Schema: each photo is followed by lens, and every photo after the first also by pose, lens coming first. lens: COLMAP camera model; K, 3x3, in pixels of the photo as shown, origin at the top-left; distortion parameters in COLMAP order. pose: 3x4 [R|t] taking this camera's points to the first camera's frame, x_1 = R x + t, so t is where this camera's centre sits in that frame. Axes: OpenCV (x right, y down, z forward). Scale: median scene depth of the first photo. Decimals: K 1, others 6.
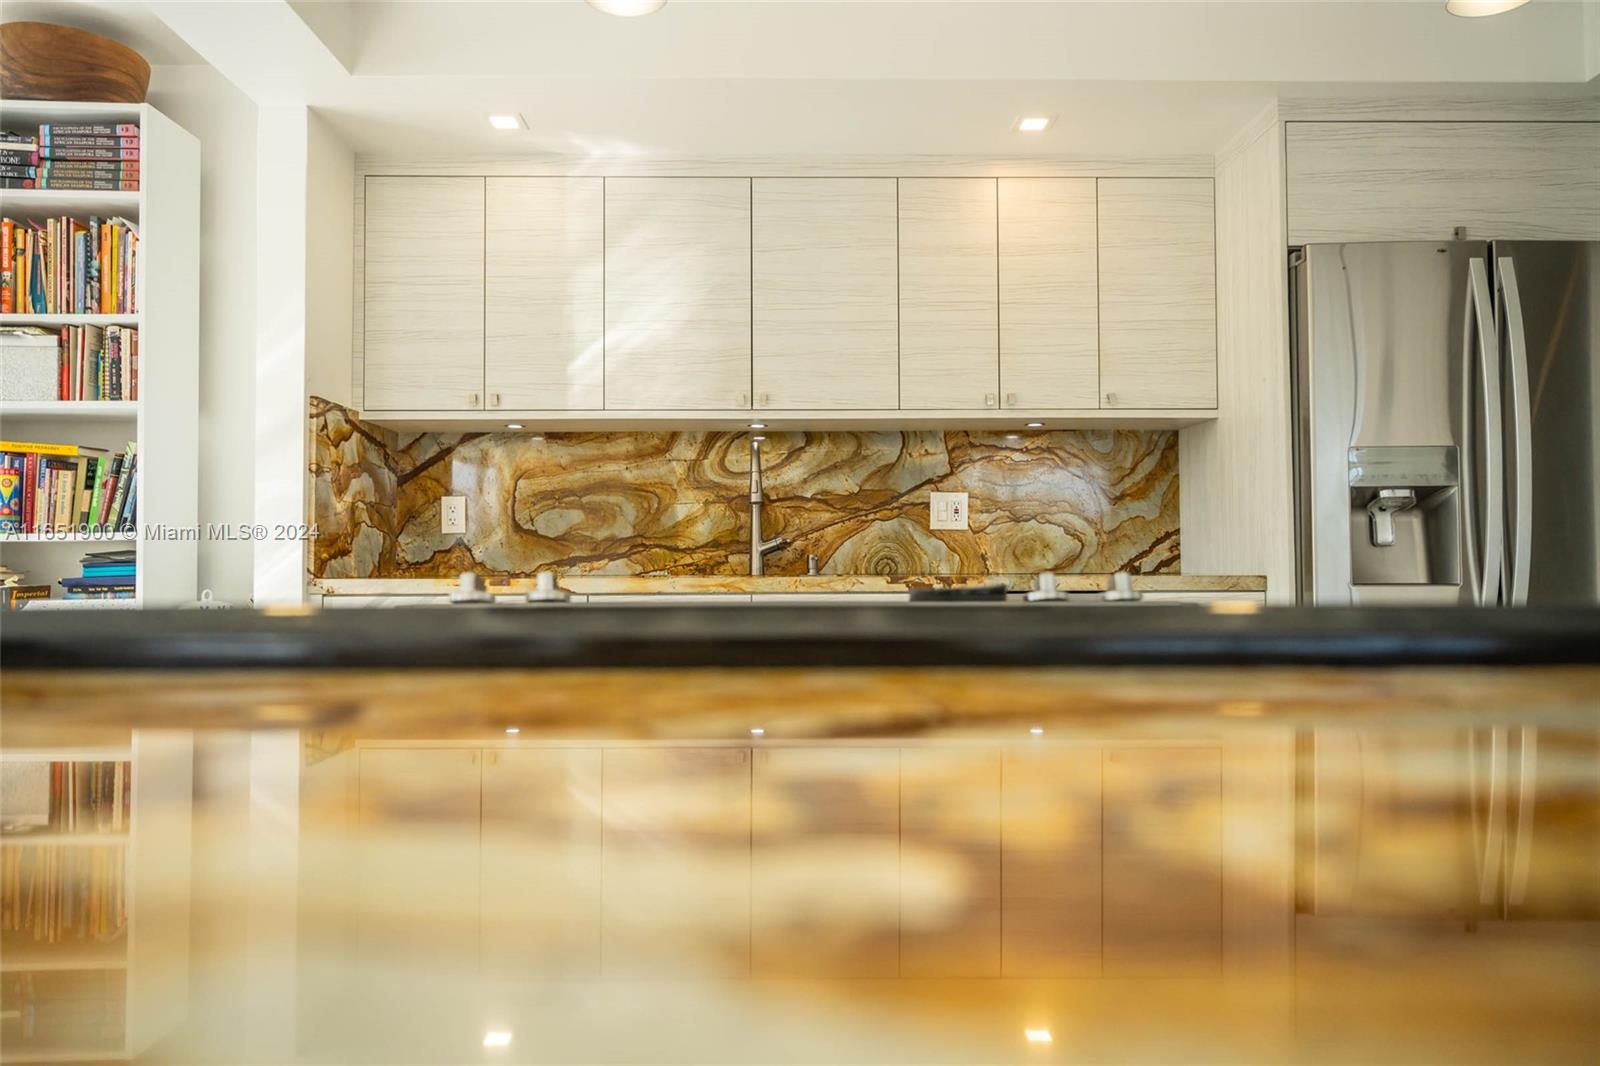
lens RADIAL K [[1055.3, 0, 807.4], [0, 1055.3, 531.9], [0, 0, 1]] dist [0.004630, -0.000670]
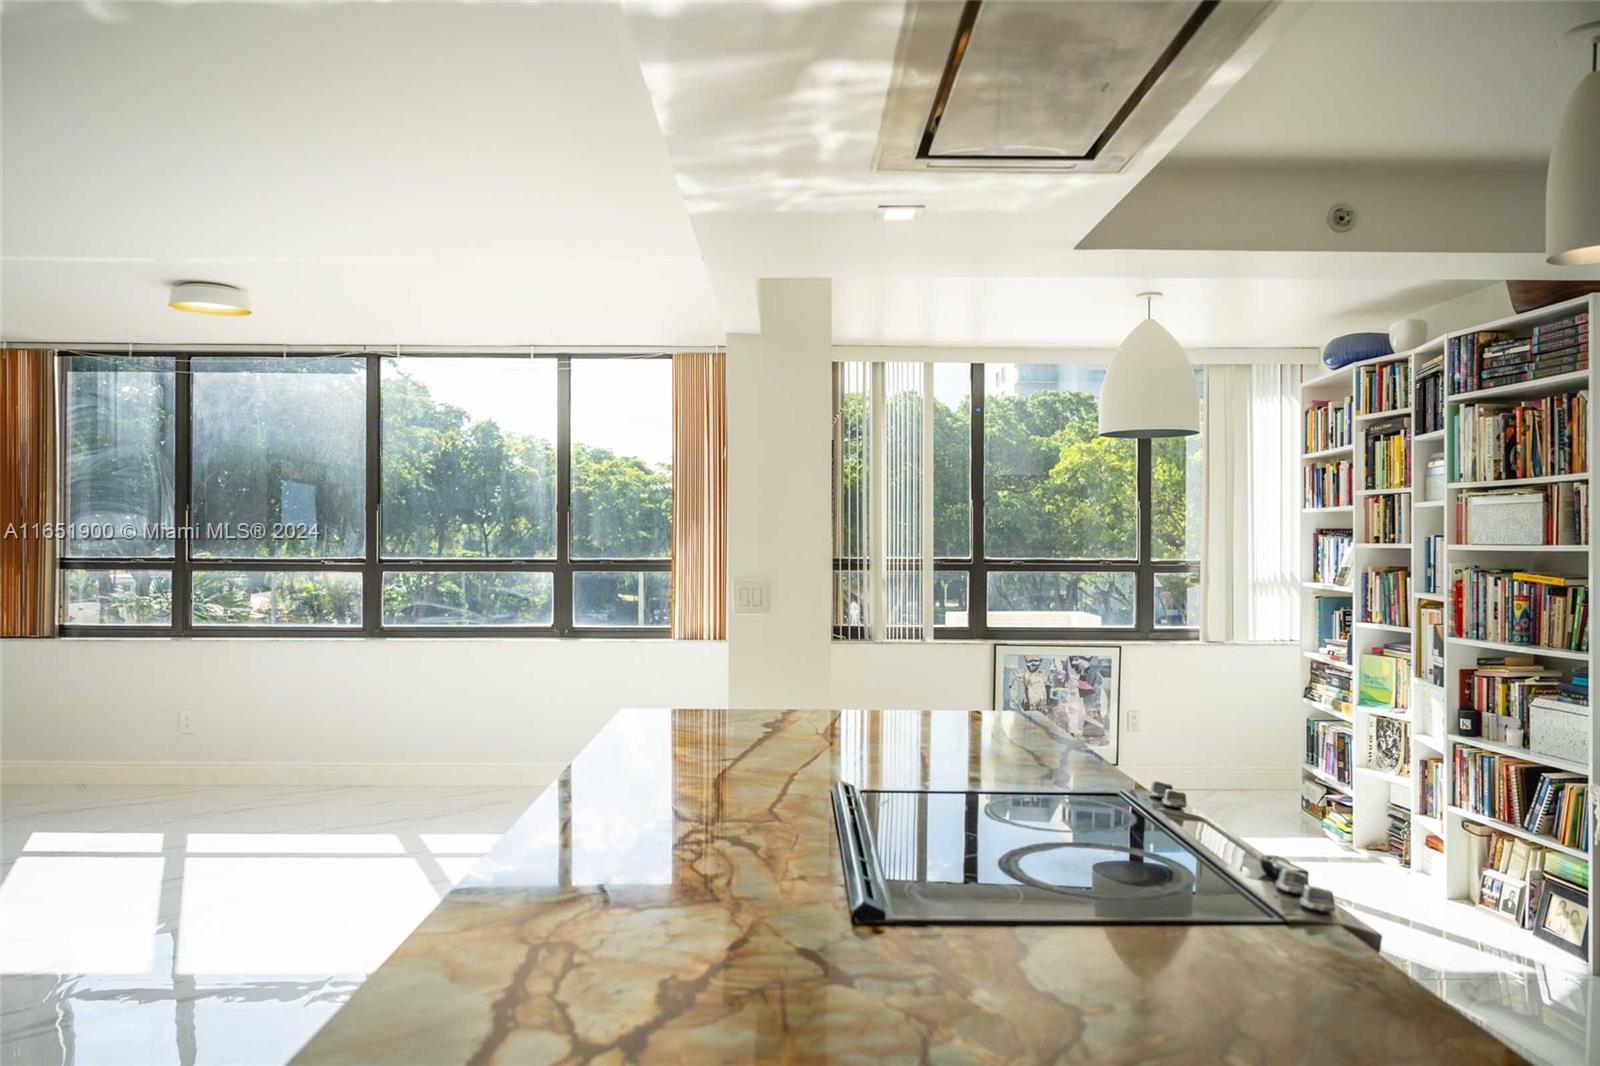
lens RADIAL K [[1103.5, 0, 798.7], [0, 1103.5, 542.7], [0, 0, 1]] dist [-0.001561, 0.000003]
pose [[-0.007820, 0.008312, -0.999935, 0.568031], [0.028444, 0.999563, 0.008086, -0.149534], [0.999565, -0.028379, -0.008053, 0.109686]]
